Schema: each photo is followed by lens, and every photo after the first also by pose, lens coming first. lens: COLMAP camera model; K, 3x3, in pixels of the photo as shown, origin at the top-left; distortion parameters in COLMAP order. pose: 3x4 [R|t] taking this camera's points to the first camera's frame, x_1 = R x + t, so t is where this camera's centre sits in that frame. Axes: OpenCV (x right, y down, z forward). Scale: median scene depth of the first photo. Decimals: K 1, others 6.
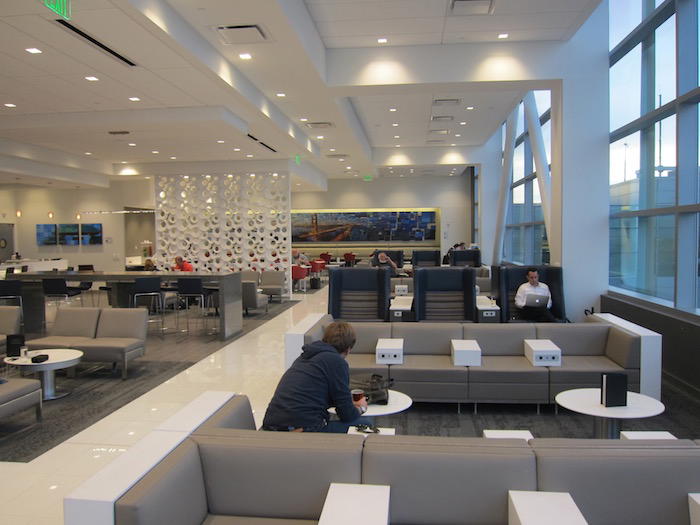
lens RADIAL K [[586.4, 0, 350.4], [0, 586.4, 262.3], [0, 0, 1]] dist [-0.047067, 0.003923]
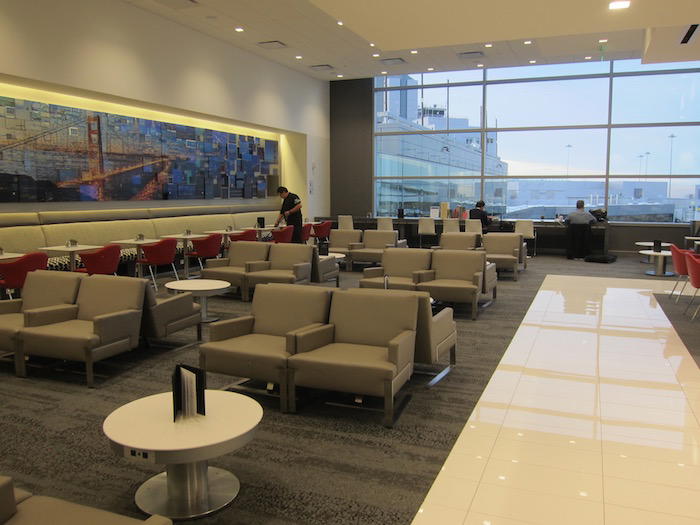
lens RADIAL K [[586.4, 0, 350.2], [0, 586.4, 262.3], [0, 0, 1]] dist [-0.047067, 0.003923]
pose [[0.282853, -0.102504, 0.953670, -0.334322], [0.041749, 0.994647, 0.094526, -0.026267], [-0.958254, 0.013078, 0.285619, 0.778637]]
